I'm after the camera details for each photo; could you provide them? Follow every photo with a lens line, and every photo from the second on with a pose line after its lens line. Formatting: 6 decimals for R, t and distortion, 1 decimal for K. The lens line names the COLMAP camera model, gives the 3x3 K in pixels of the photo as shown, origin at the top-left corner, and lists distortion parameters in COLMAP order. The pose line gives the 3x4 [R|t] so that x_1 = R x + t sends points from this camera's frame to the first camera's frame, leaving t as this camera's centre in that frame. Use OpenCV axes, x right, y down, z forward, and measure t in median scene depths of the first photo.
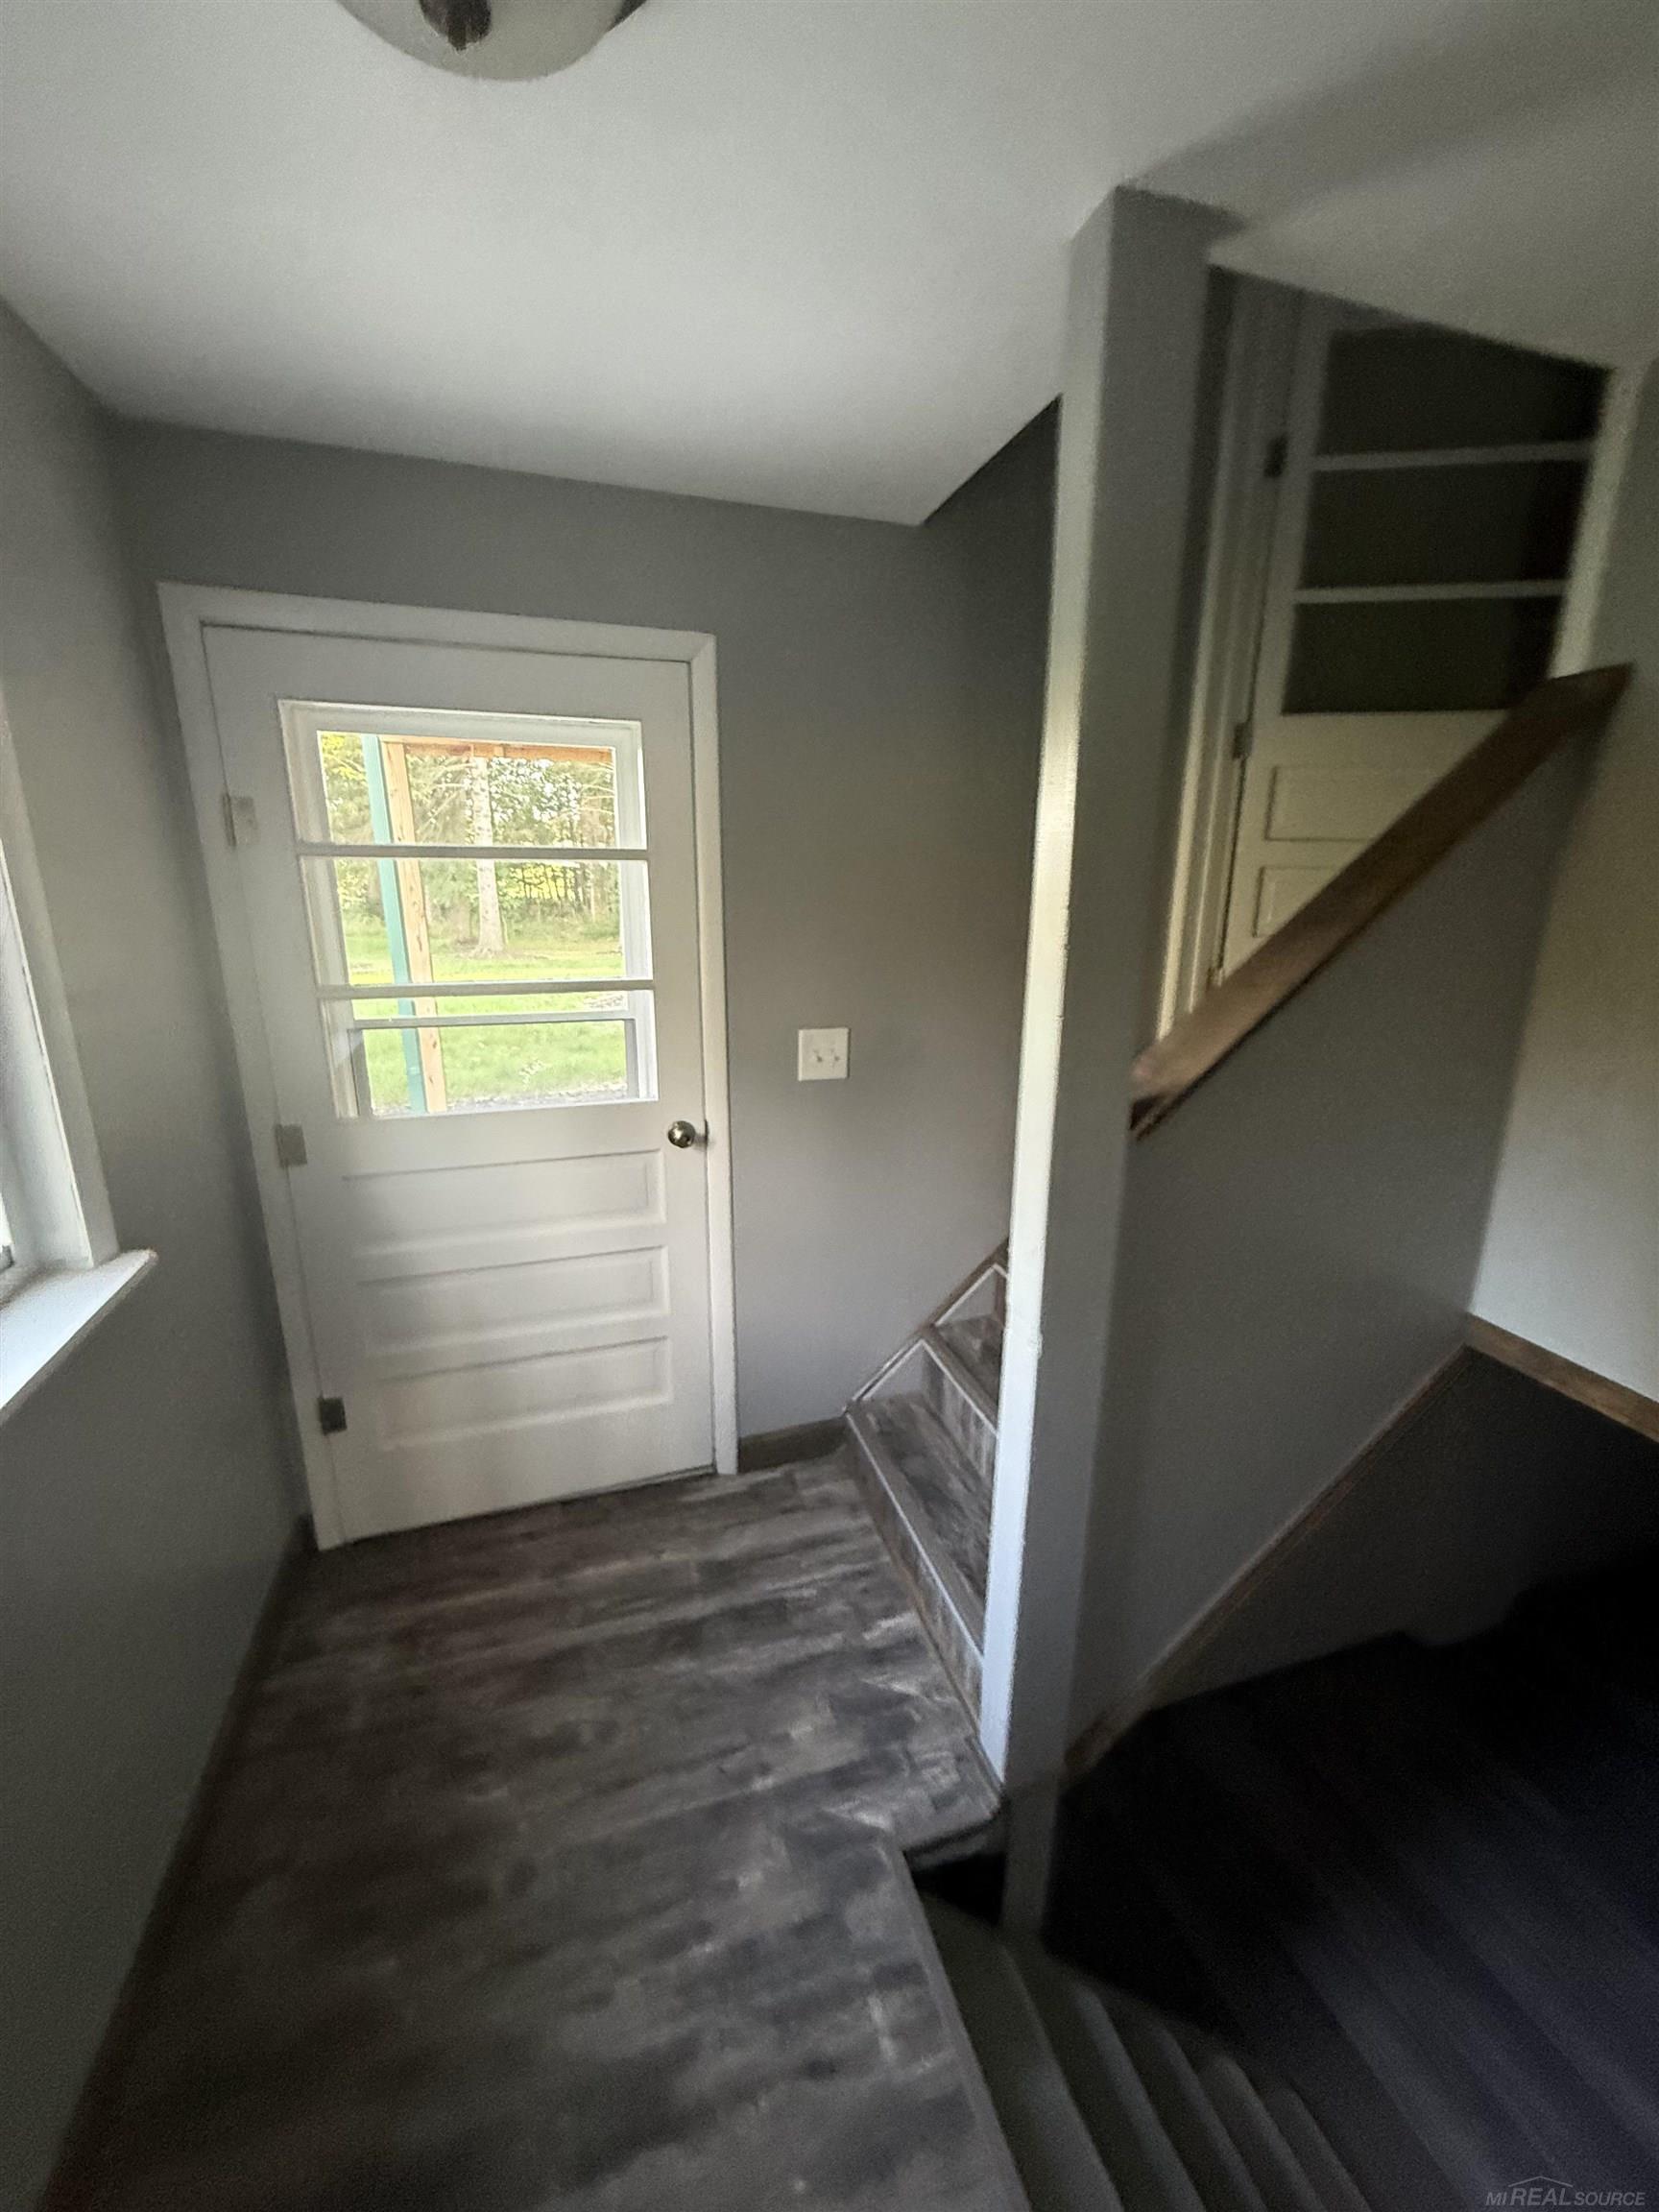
lens RADIAL K [[885.9, 0, 829.5], [0, 885.9, 1106.0], [0, 0, 1]] dist [0.001265, 0.000651]
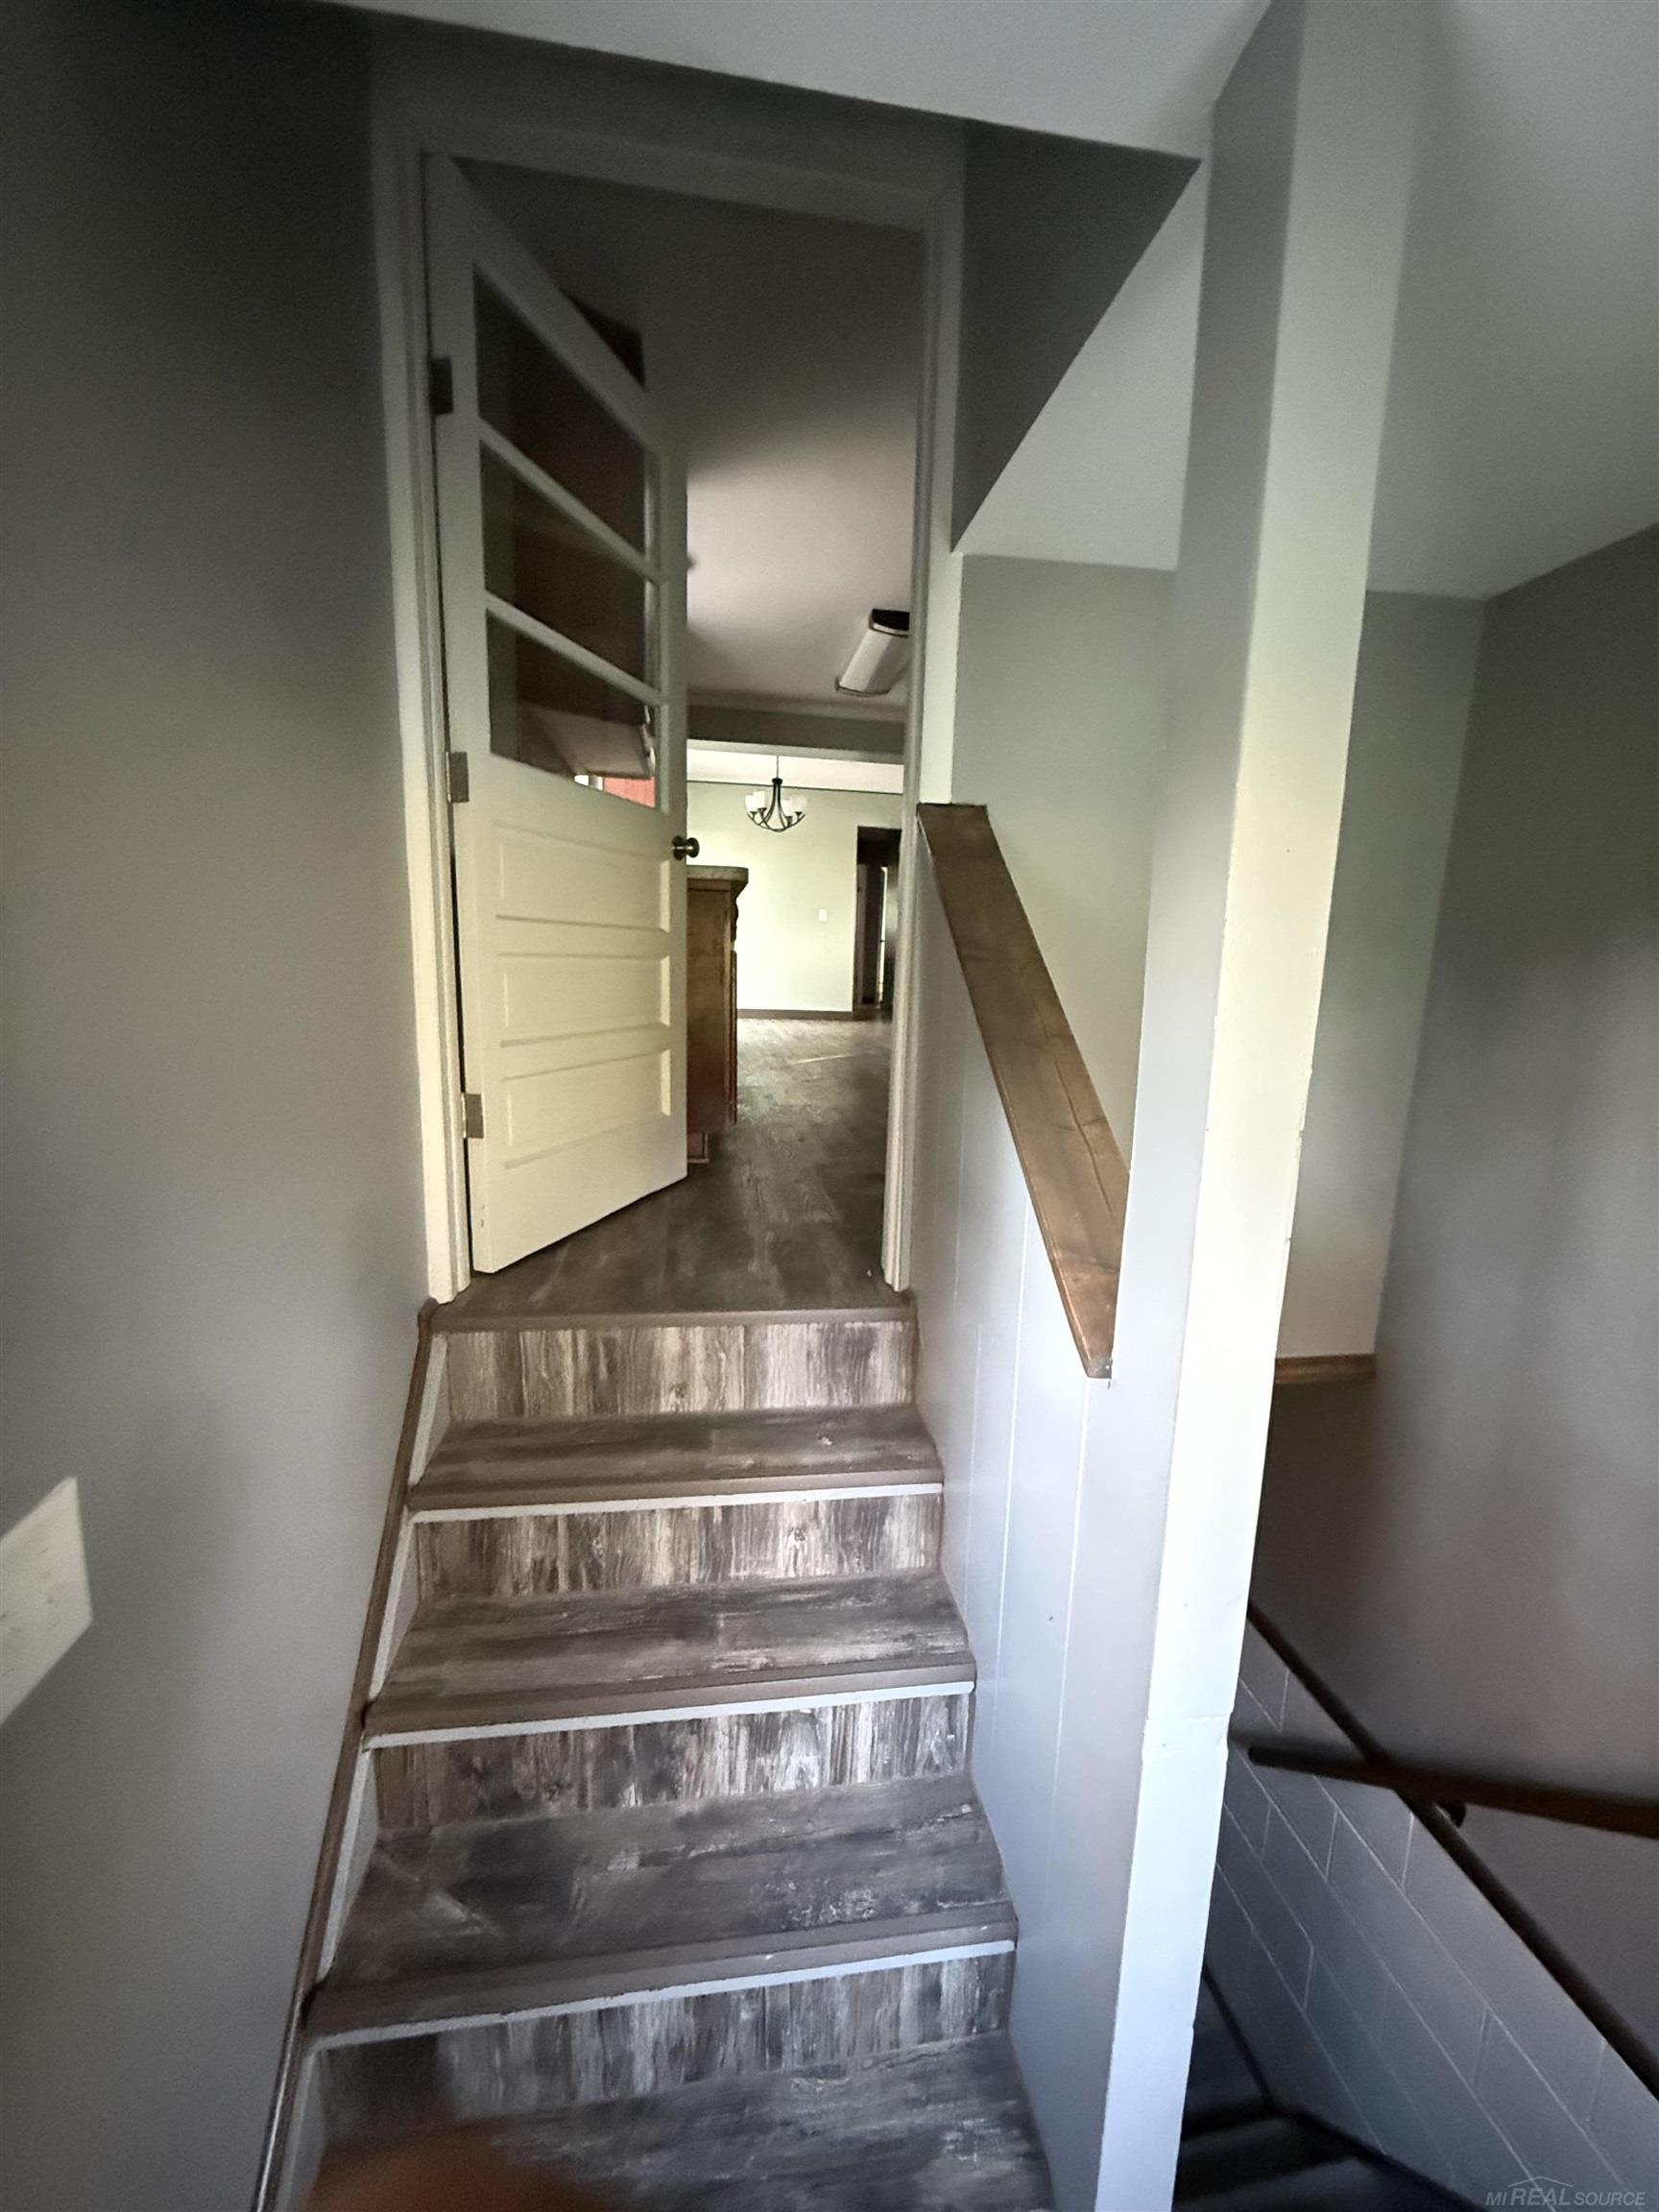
lens RADIAL K [[885.9, 0, 829.5], [0, 885.9, 1106.0], [0, 0, 1]] dist [0.001265, 0.000651]
pose [[0.147142, -0.163354, 0.975533, -0.228962], [0.214530, 0.968062, 0.129745, -0.198002], [-0.965570, 0.190190, 0.177486, 0.670409]]
